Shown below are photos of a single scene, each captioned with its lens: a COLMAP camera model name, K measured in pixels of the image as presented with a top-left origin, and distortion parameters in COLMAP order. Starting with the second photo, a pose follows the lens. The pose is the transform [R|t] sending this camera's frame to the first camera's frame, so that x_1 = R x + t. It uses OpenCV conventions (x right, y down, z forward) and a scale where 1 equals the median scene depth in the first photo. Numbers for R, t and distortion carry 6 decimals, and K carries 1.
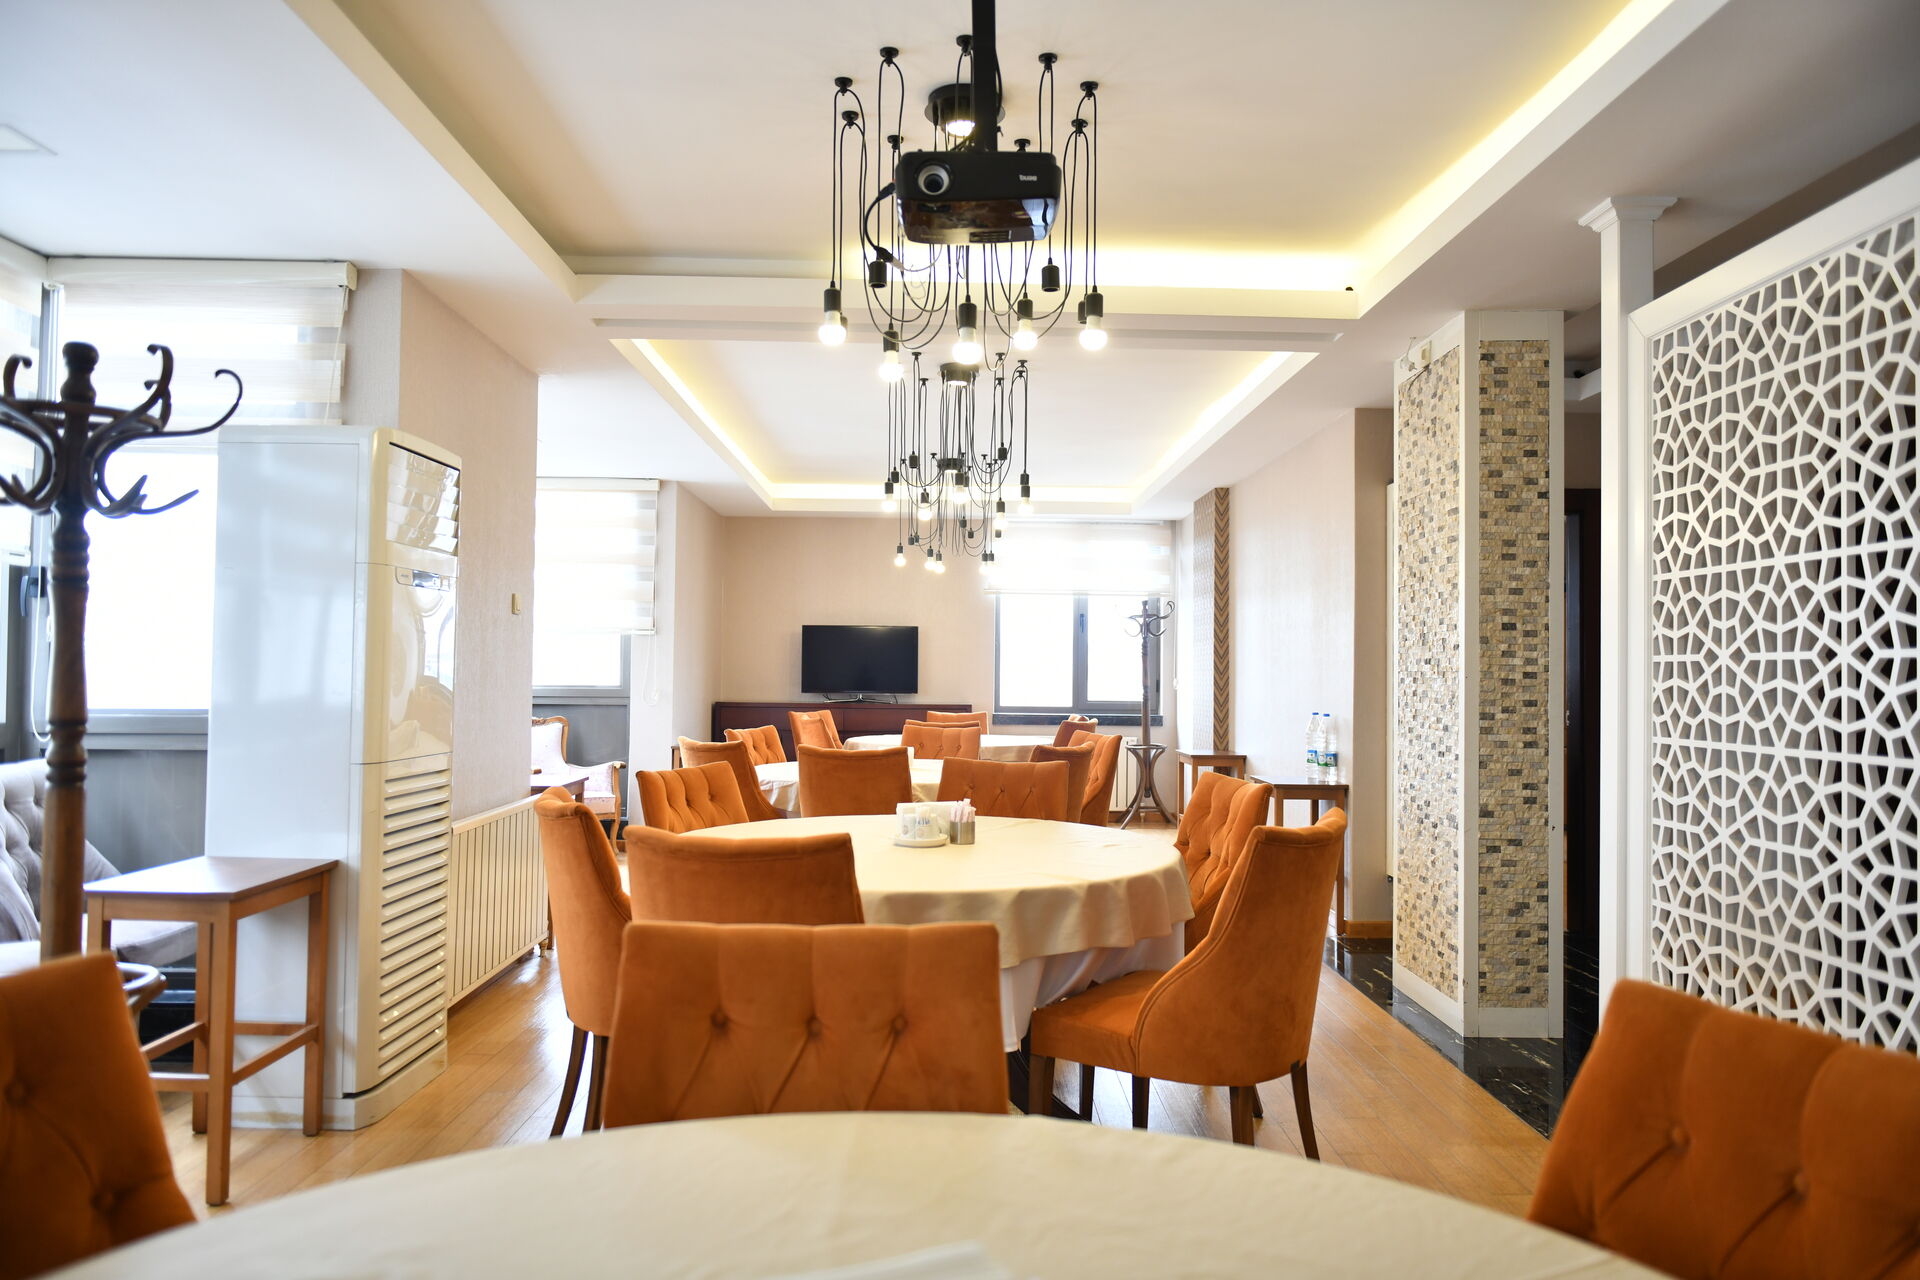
lens RADIAL K [[1299.5, 0, 964.5], [0, 1299.5, 640.4], [0, 0, 1]] dist [-0.018260, 0.000039]
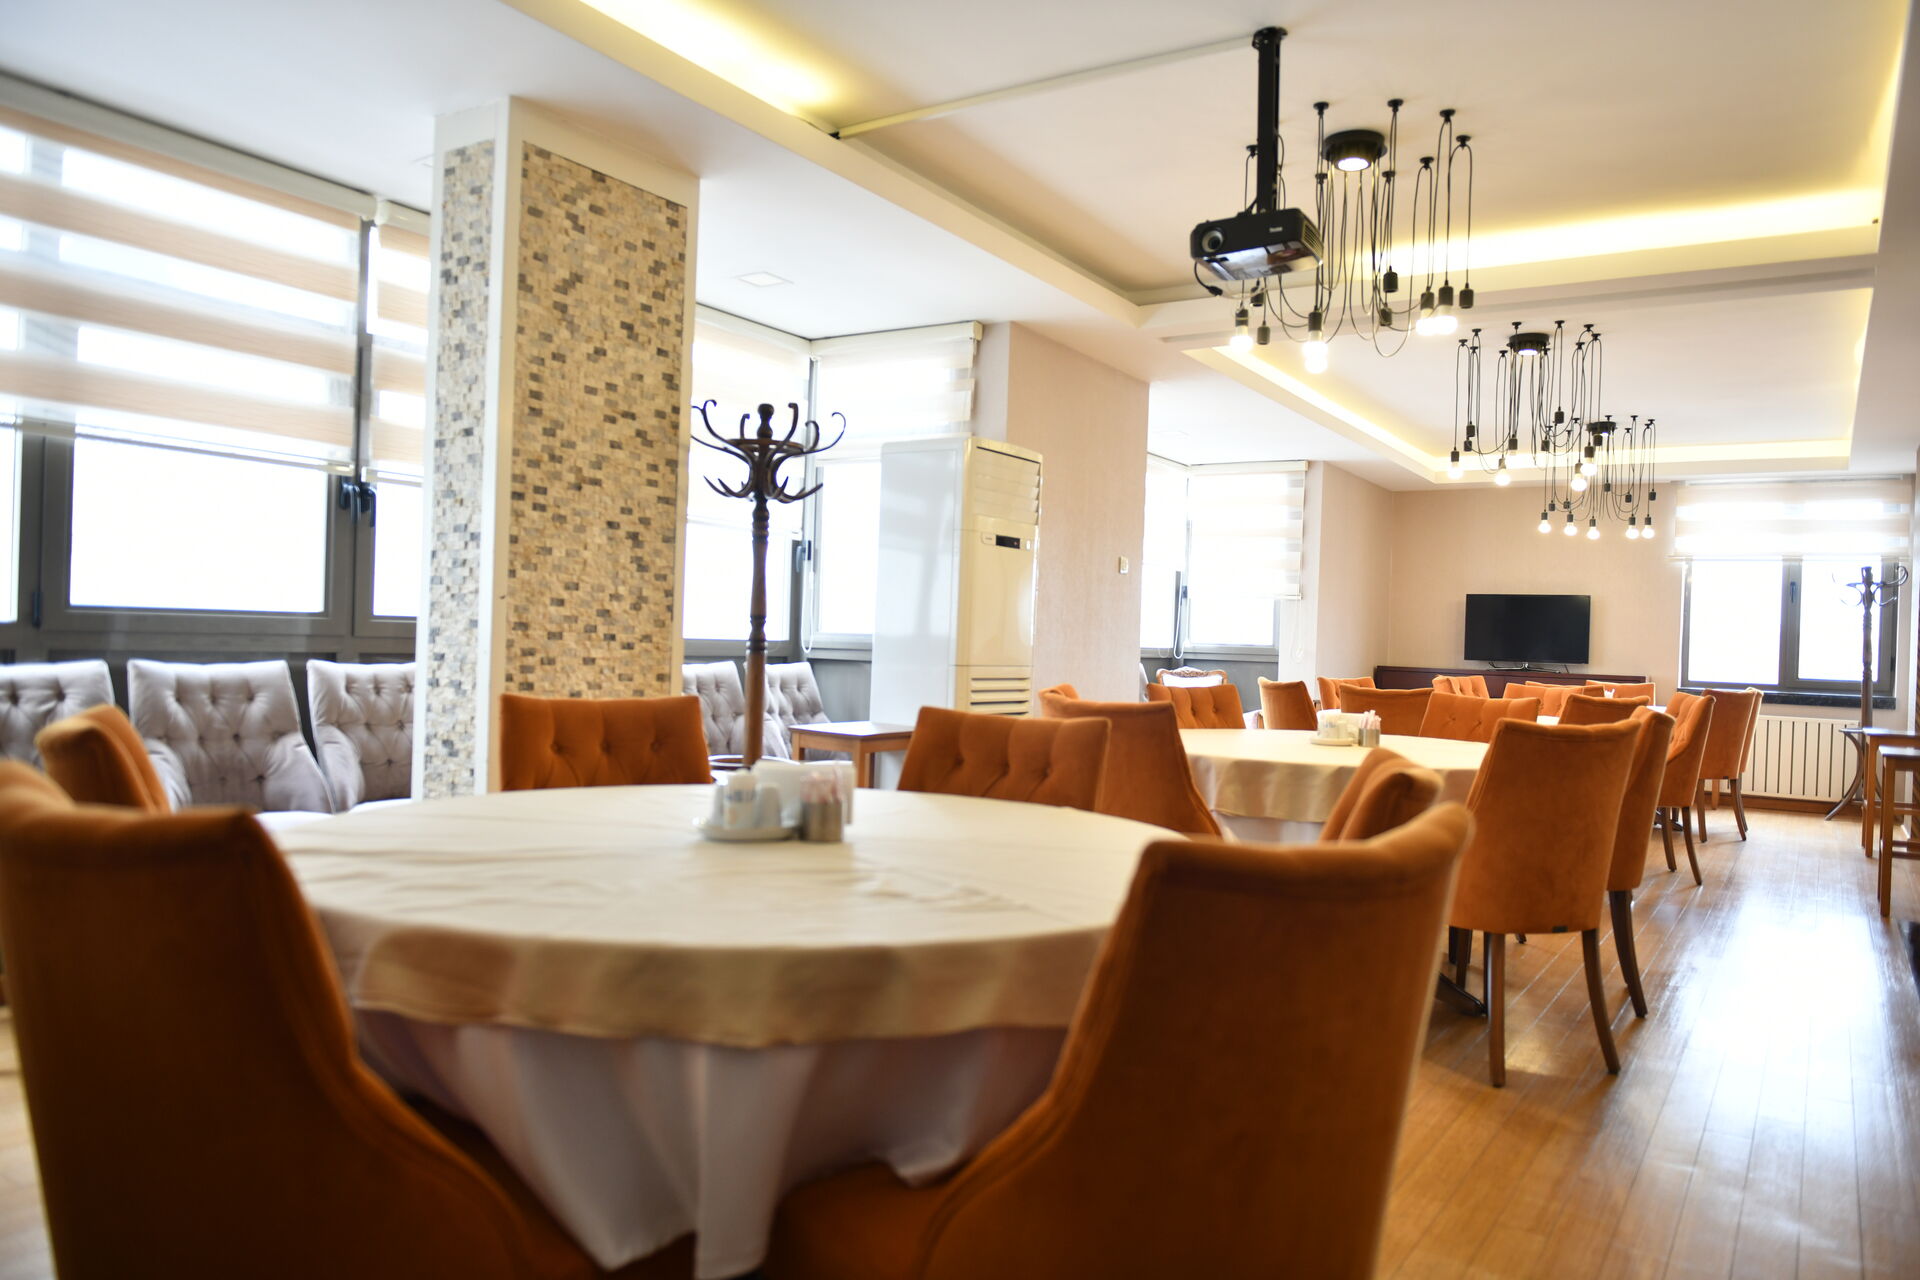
lens RADIAL K [[1299.5, 0, 956.6], [0, 1299.5, 644.3], [0, 0, 1]] dist [-0.018260, 0.000039]
pose [[0.824875, 0.020901, -0.564929, 0.314008], [-0.012779, 0.999750, 0.018330, 0.036450], [0.565171, -0.007901, 0.824936, -0.189650]]
